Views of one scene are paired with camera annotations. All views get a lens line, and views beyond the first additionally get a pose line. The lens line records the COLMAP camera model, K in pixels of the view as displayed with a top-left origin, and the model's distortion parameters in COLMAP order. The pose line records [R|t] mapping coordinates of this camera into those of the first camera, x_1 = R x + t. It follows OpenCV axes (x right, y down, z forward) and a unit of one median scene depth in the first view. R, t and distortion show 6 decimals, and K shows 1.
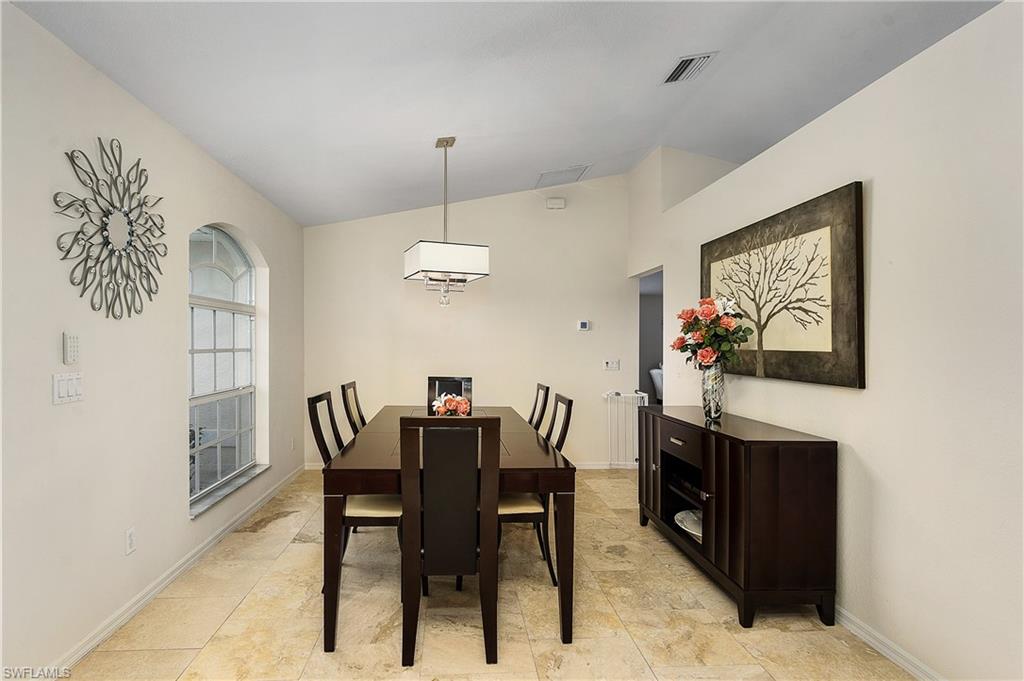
lens RADIAL K [[553.3, 0, 474.1], [0, 553.3, 345.0], [0, 0, 1]] dist [0.006479, 0.000909]
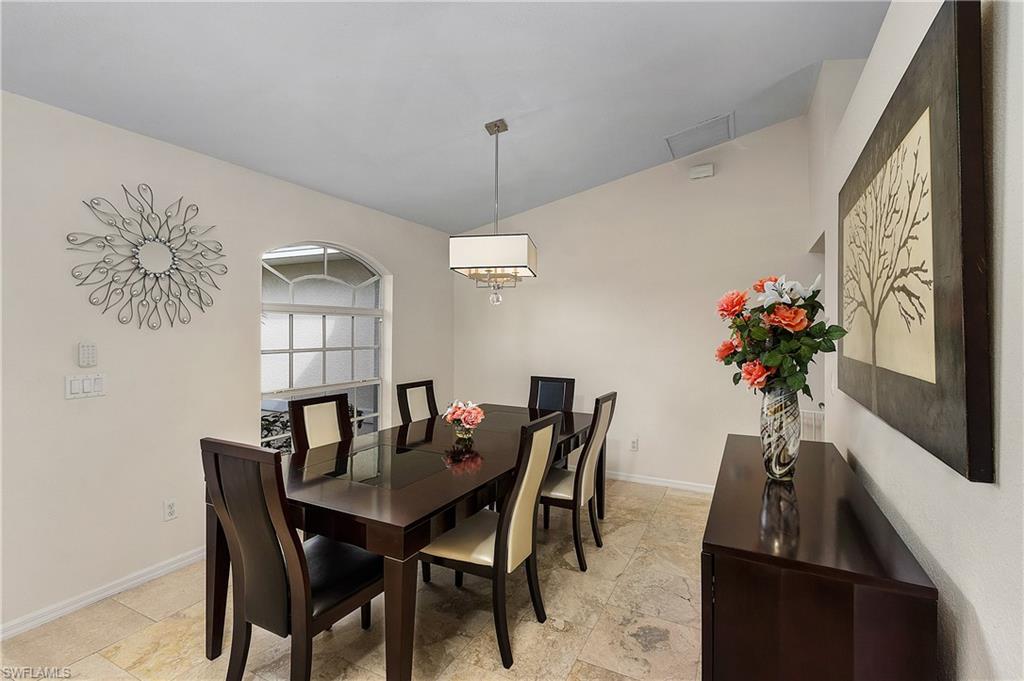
lens RADIAL K [[473.6, 0, 507.1], [0, 473.6, 330.1], [0, 0, 1]] dist [0.003930, -0.002252]
pose [[0.850562, -0.008847, -0.525801, 0.534485], [0.006823, 0.999960, -0.005788, -0.030415], [0.525831, 0.001336, 0.850588, 0.474263]]
